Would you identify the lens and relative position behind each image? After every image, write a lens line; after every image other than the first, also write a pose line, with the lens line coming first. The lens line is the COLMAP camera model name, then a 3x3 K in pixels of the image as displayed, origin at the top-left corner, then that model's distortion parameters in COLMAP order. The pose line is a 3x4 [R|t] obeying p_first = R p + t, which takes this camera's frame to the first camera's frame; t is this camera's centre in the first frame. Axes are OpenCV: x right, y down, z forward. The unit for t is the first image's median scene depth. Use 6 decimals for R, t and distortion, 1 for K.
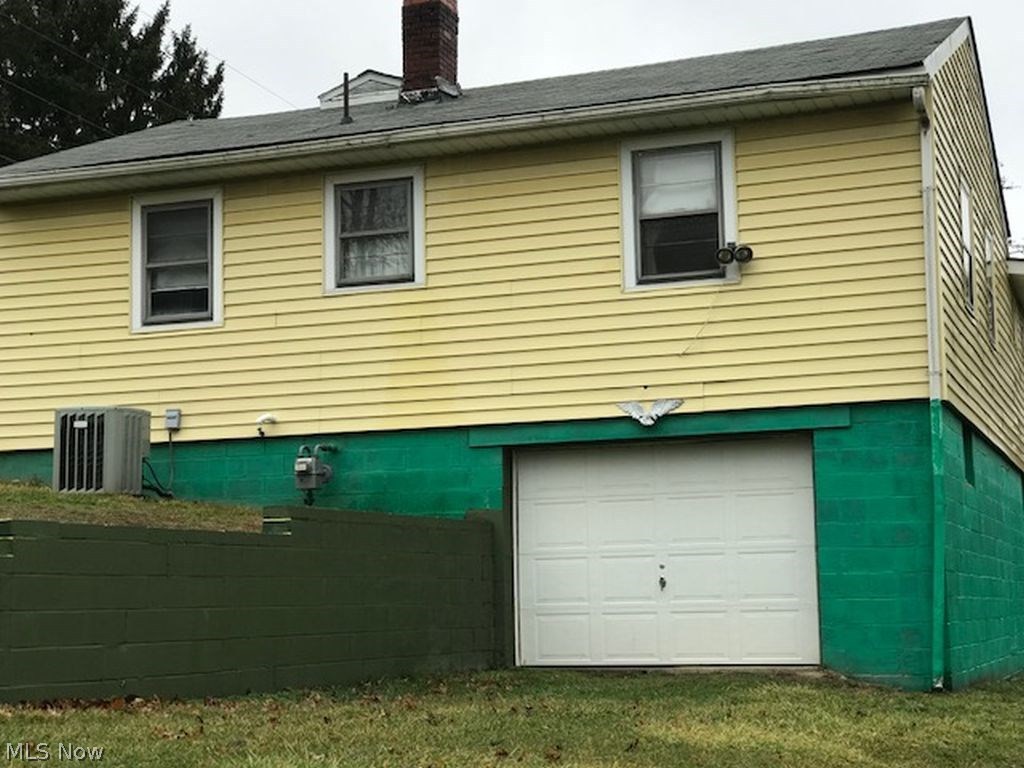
lens RADIAL K [[1763.3, 0, 511.2], [0, 1763.3, 400.3], [0, 0, 1]] dist [0.011288, 0.224340]
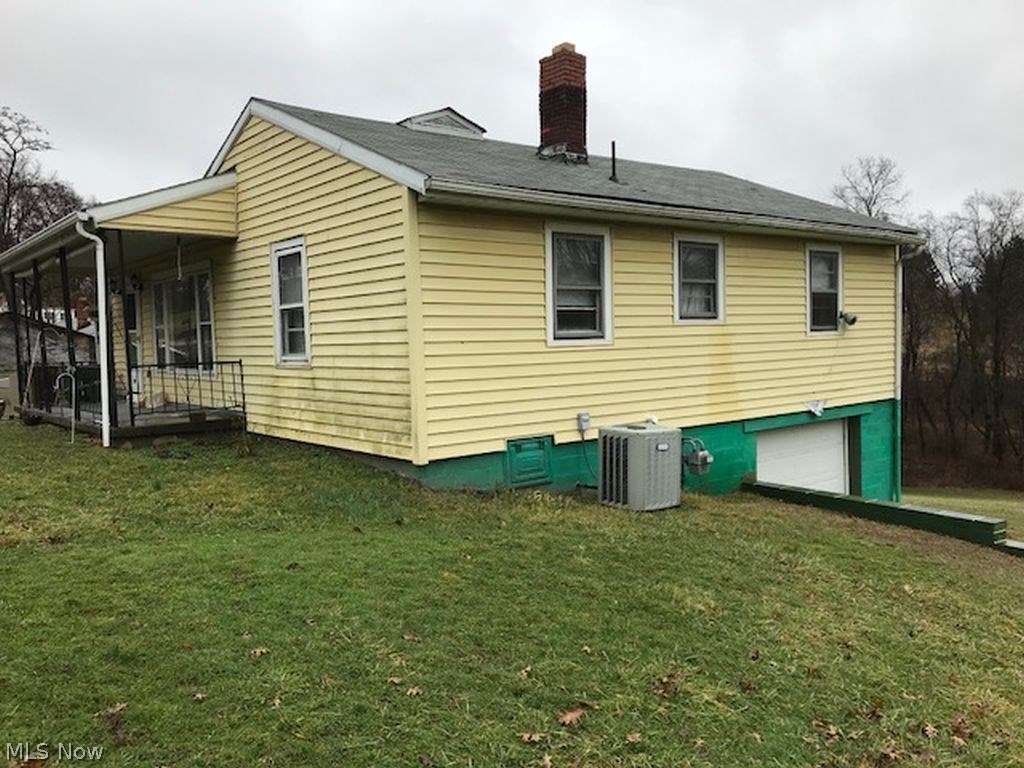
lens RADIAL K [[848.5, 0, 517.6], [0, 848.5, 382.7], [0, 0, 1]] dist [0.028689, -0.028684]
pose [[0.513069, -0.043547, 0.857242, -0.705856], [-0.083298, 0.991472, 0.100221, -0.069160], [-0.854296, -0.122827, 0.505066, 0.754169]]
